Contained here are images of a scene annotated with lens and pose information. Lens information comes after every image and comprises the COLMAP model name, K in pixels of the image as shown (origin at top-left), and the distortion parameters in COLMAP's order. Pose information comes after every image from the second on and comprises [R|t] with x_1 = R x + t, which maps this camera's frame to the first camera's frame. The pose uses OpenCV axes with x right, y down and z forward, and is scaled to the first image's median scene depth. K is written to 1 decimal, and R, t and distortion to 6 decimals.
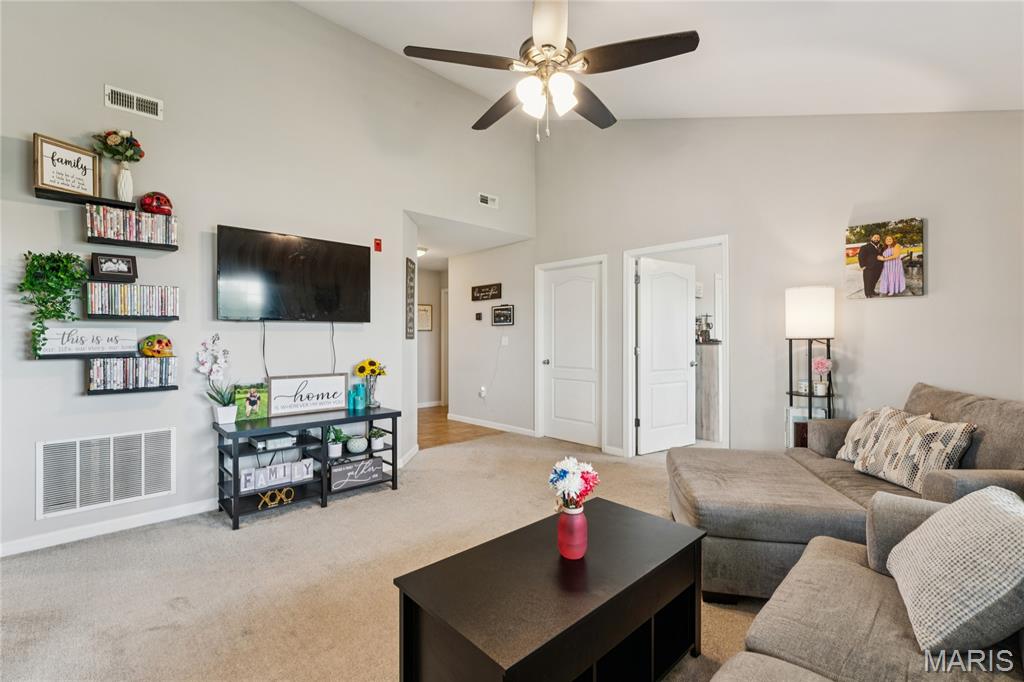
lens RADIAL K [[447.3, 0, 512.4], [0, 447.3, 337.9], [0, 0, 1]] dist [-0.005648, 0.001551]
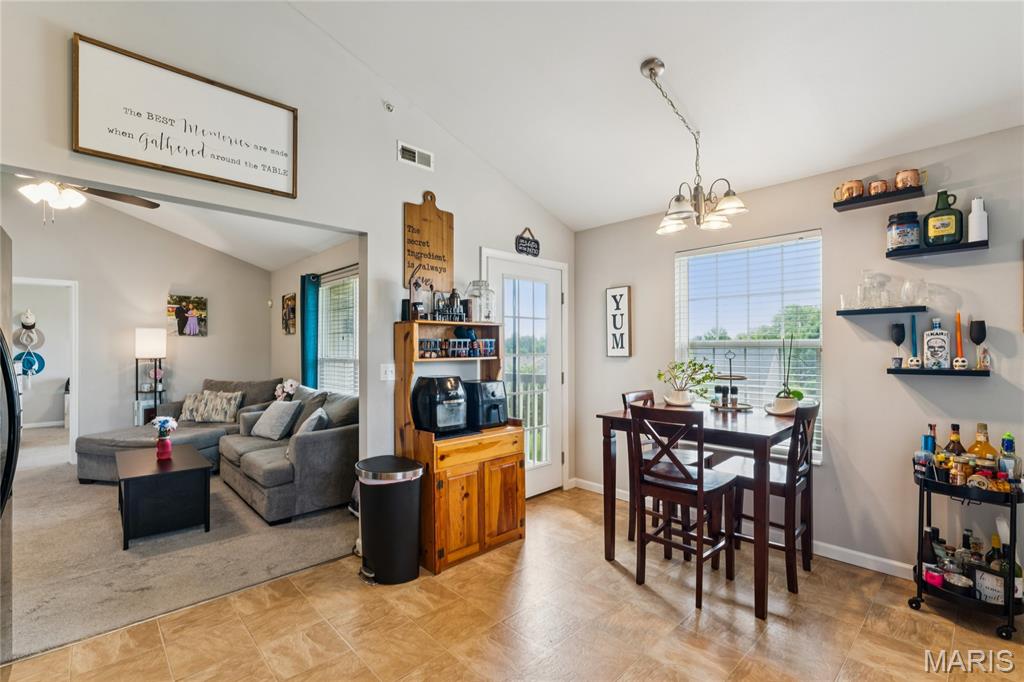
lens RADIAL K [[447.3, 0, 513.0], [0, 447.3, 347.8], [0, 0, 1]] dist [-0.005648, 0.001551]
pose [[0.013572, 0.004414, 0.999898, -0.912833], [0.001747, 0.999989, -0.004438, -0.025881], [-0.999906, 0.001807, 0.013565, -0.354645]]
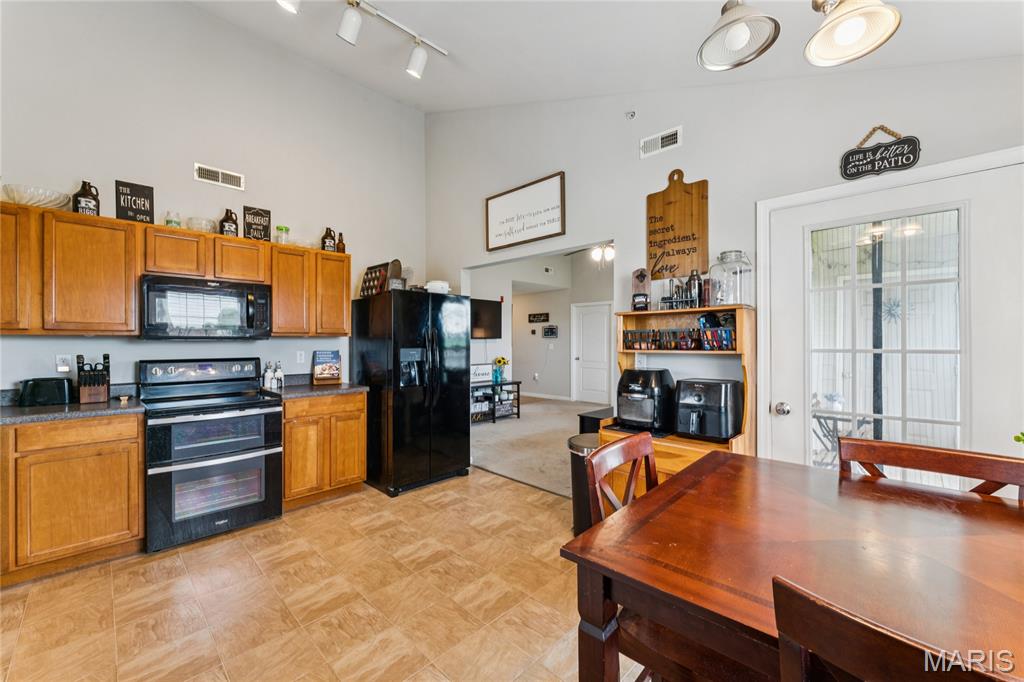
lens RADIAL K [[409.2, 0, 511.5], [0, 409.2, 341.8], [0, 0, 1]] dist [0.000904, -0.000215]
pose [[0.999413, -0.001963, 0.034205, -0.361445], [0.001859, 0.999994, 0.003087, -0.027478], [-0.034211, -0.003021, 0.999410, -0.917165]]
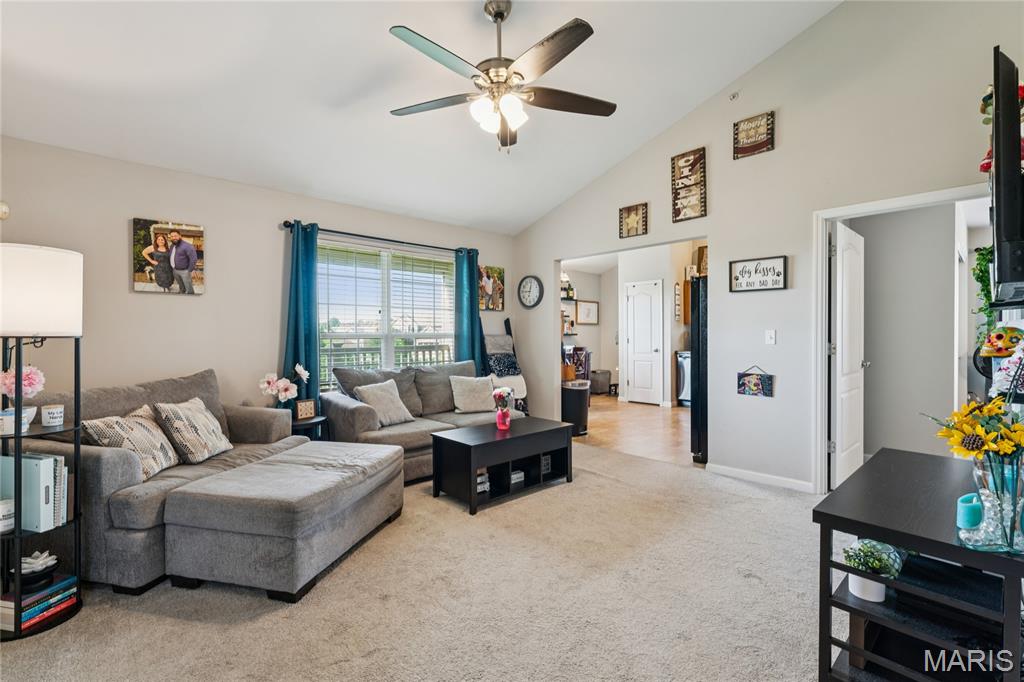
lens RADIAL K [[461.1, 0, 512.0], [0, 461.1, 337.1], [0, 0, 1]] dist [-0.000155, -0.002067]
pose [[-0.999945, 0.001847, 0.010322, 0.019421], [0.001936, 0.999962, 0.008556, -0.000525], [-0.010306, 0.008575, -0.999910, 1.408865]]
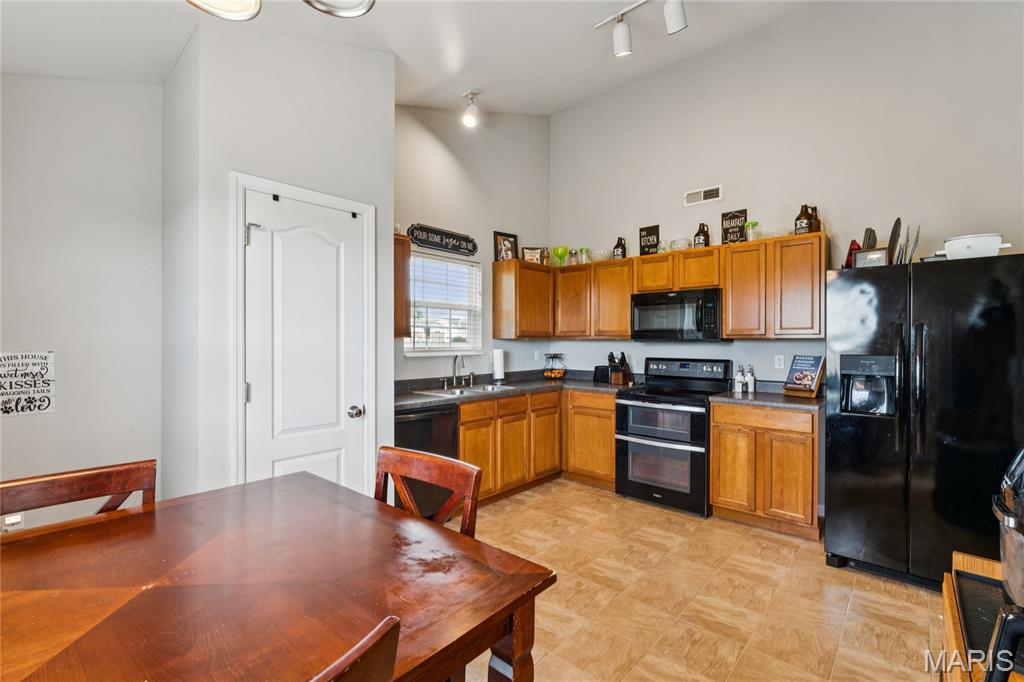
lens RADIAL K [[447.3, 0, 510.7], [0, 447.3, 340.9], [0, 0, 1]] dist [-0.005648, 0.001551]
pose [[0.075099, -0.003189, -0.997171, 0.084270], [-0.003076, 0.999989, -0.003430, -0.028186], [0.997171, 0.003325, 0.075088, -0.538659]]
